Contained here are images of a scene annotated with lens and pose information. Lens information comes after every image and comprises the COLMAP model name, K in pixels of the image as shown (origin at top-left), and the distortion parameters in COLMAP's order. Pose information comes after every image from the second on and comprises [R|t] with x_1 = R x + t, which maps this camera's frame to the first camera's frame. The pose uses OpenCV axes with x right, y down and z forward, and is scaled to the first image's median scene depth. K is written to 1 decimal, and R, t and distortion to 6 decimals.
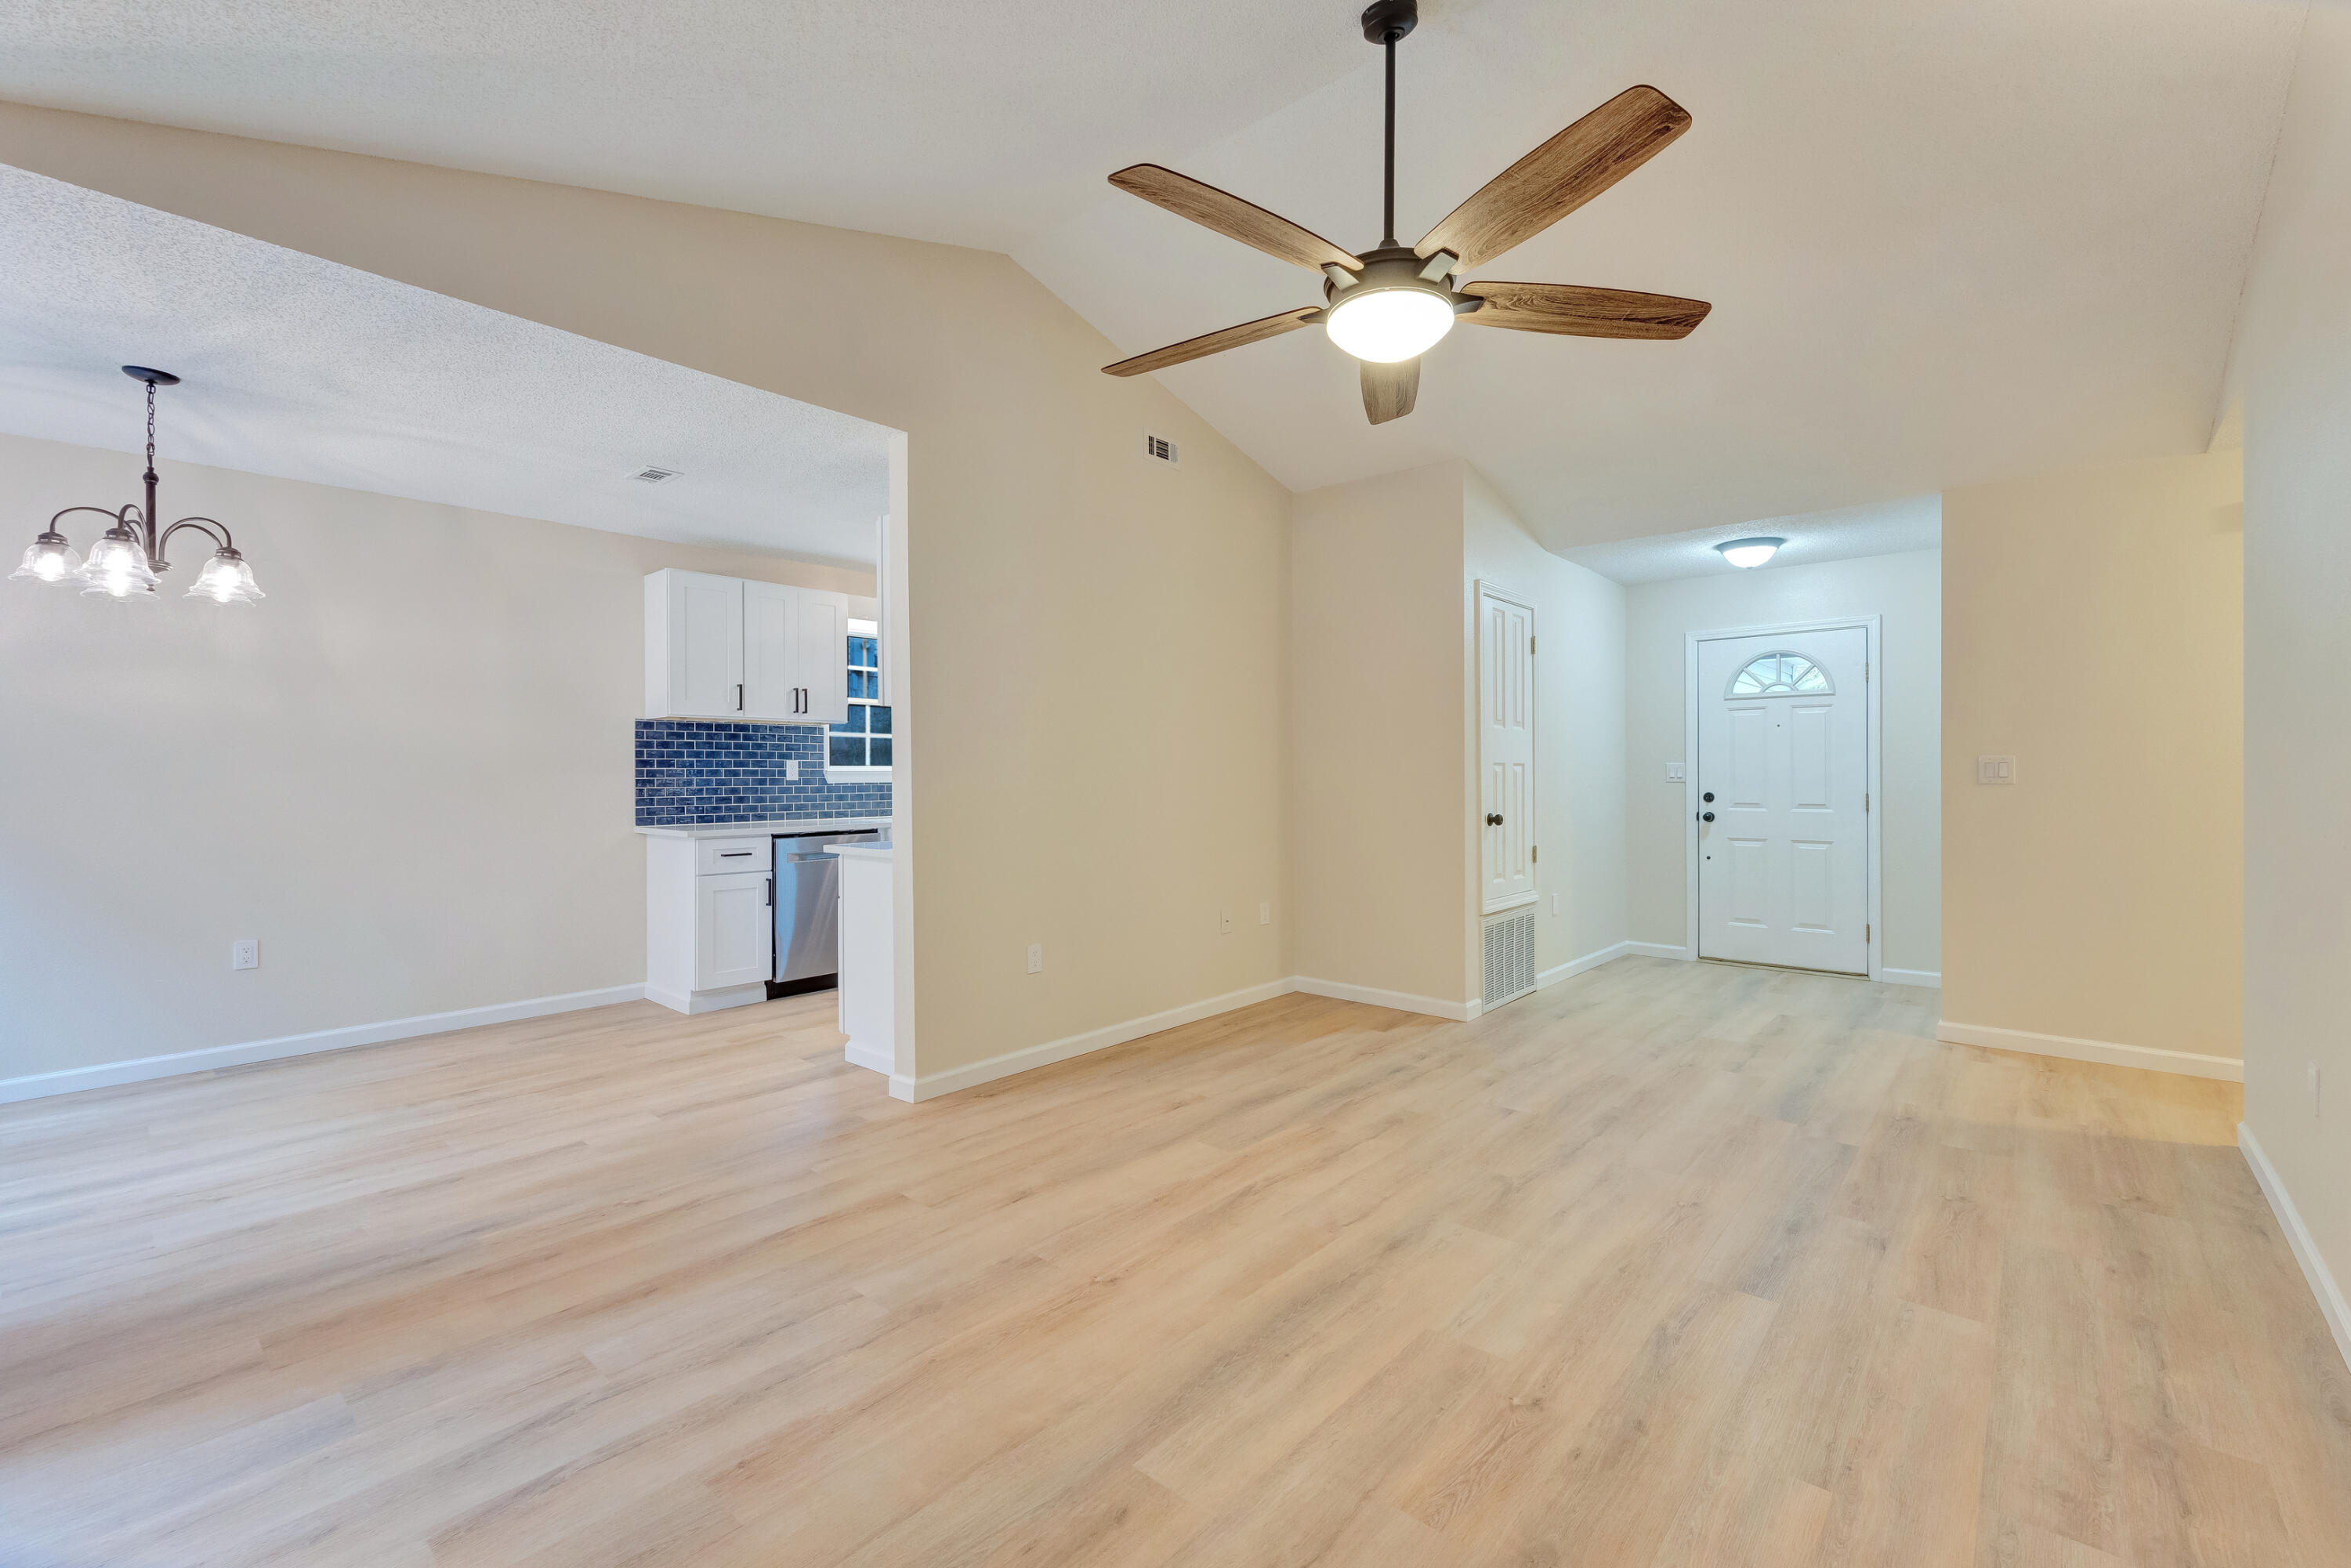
lens RADIAL K [[981.5, 0, 1181.0], [0, 981.5, 777.5], [0, 0, 1]] dist [-0.002948, -0.000222]
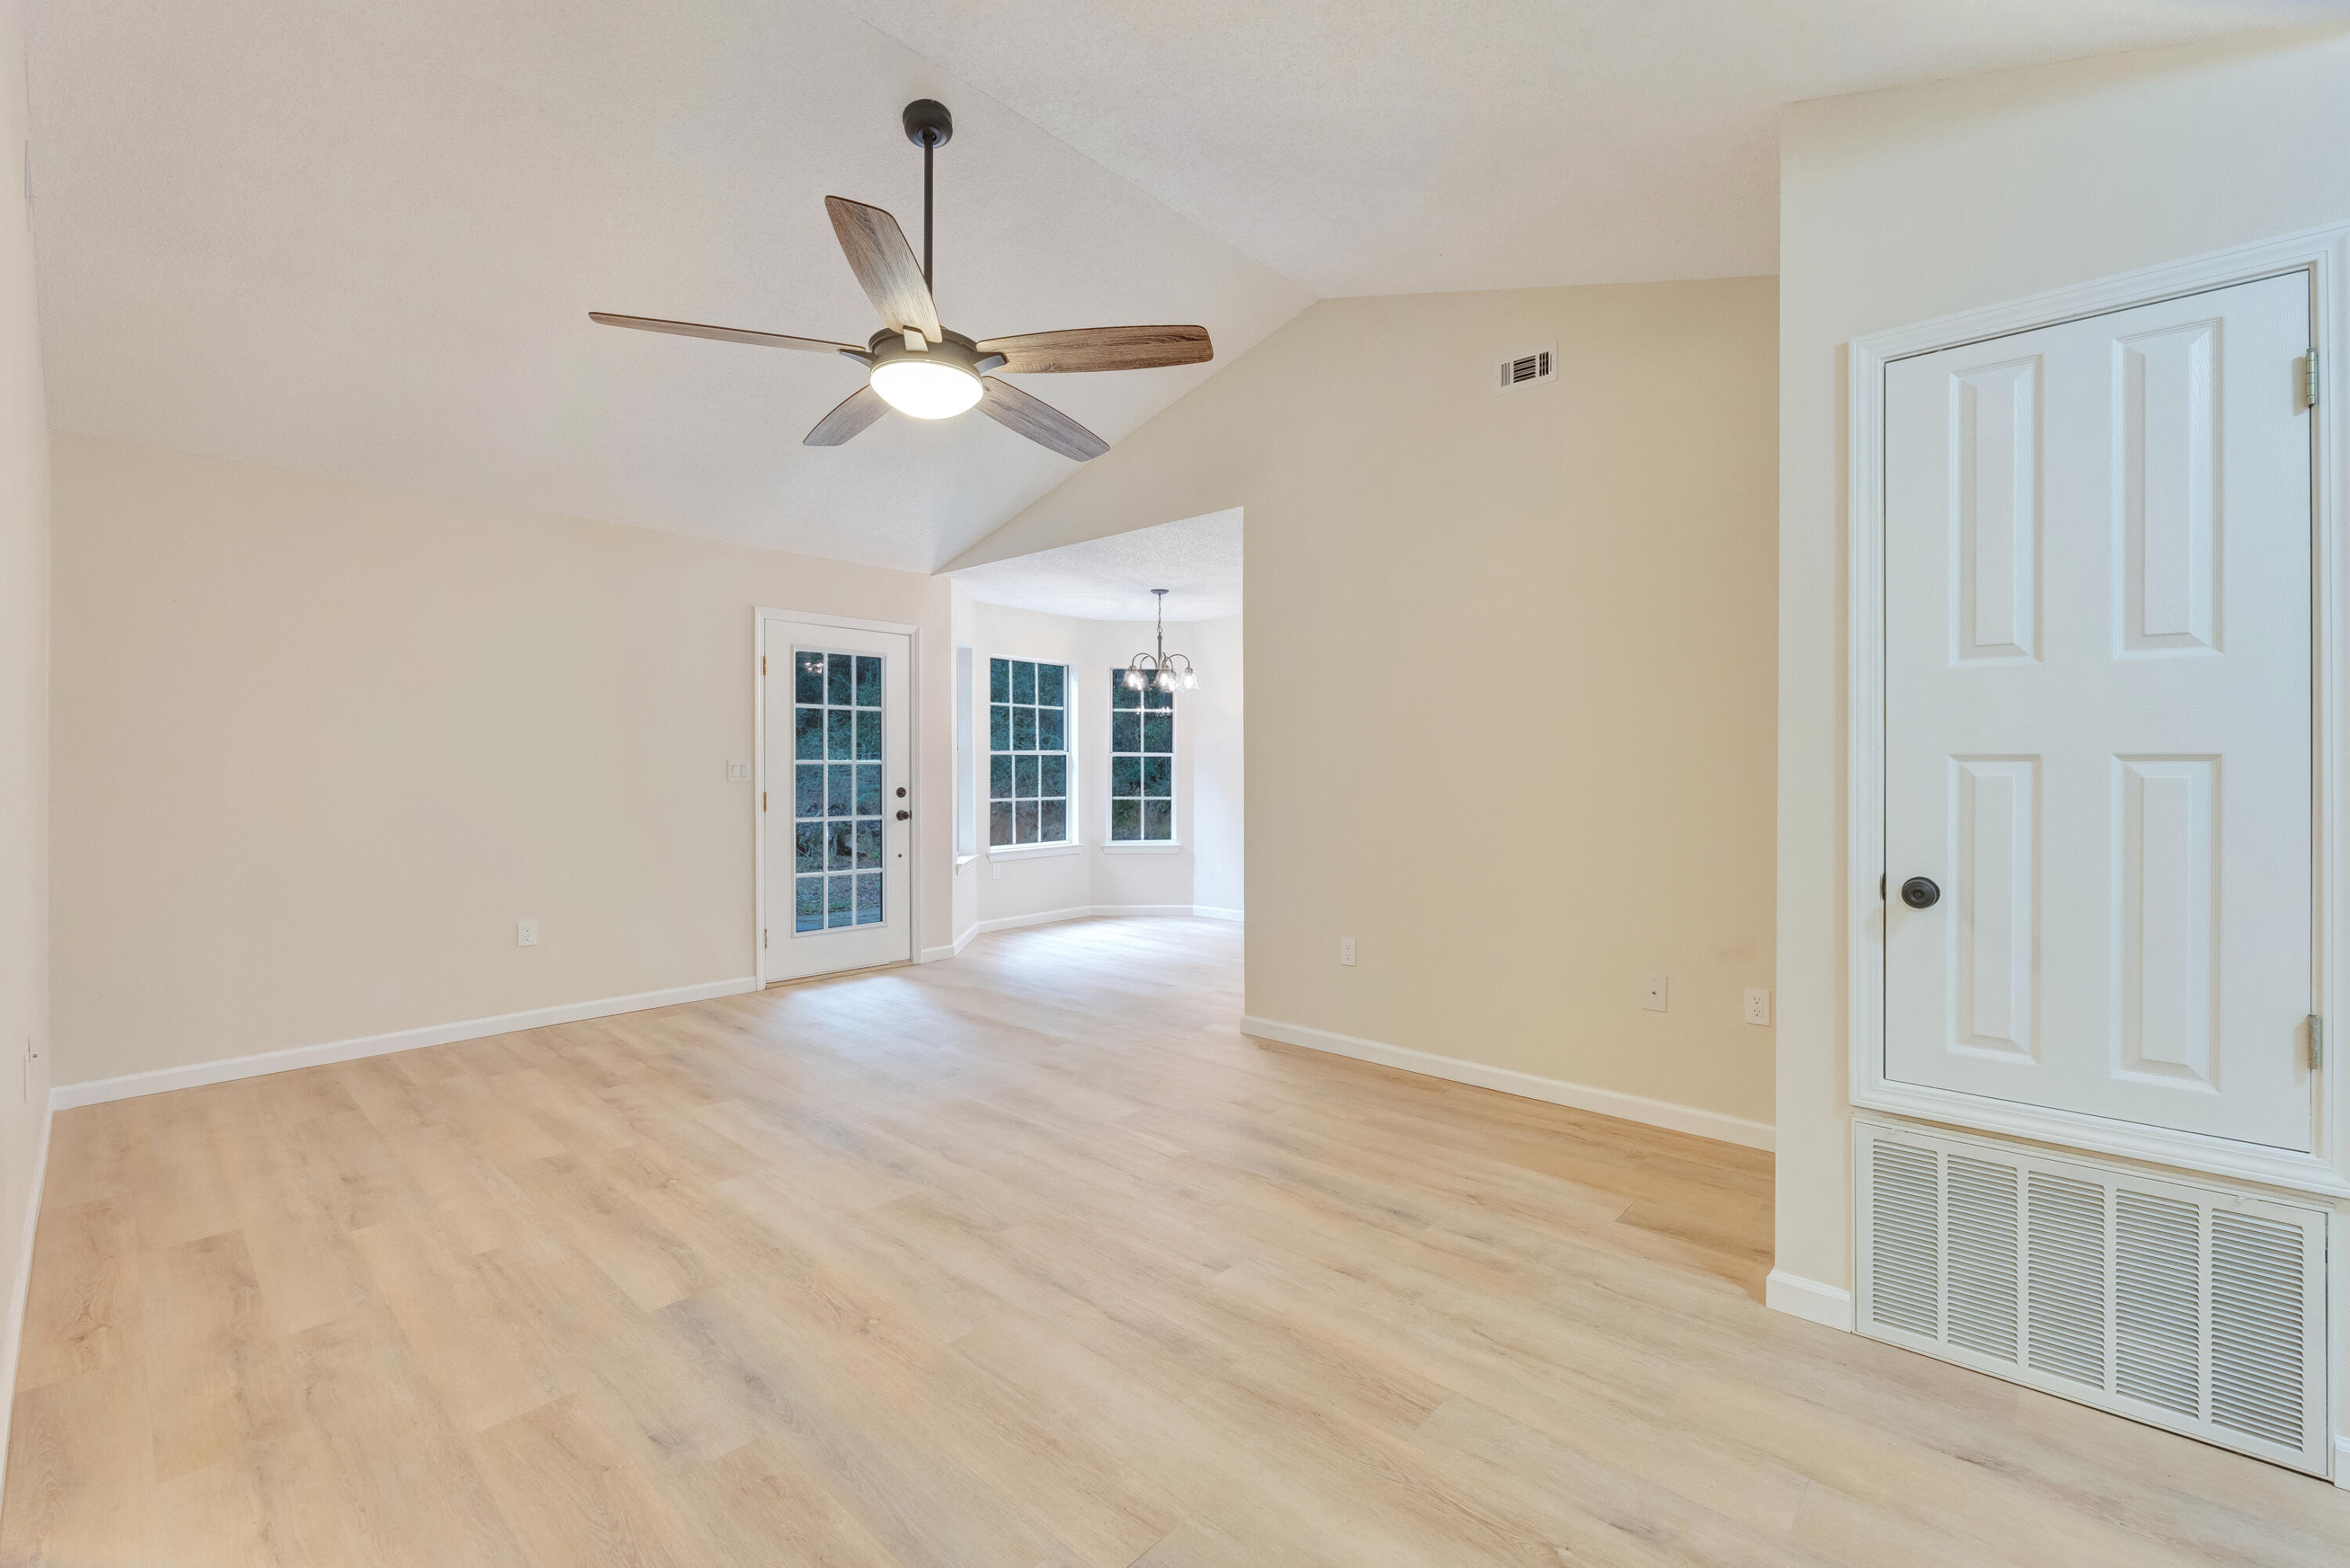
lens RADIAL K [[911.9, 0, 1181.8], [0, 911.9, 774.4], [0, 0, 1]] dist [-0.003209, -0.000051]
pose [[0.023166, 0.008508, -0.999695, 1.184702], [-0.004029, 0.999956, 0.008417, -0.015638], [0.999724, 0.003833, 0.023199, 1.165836]]
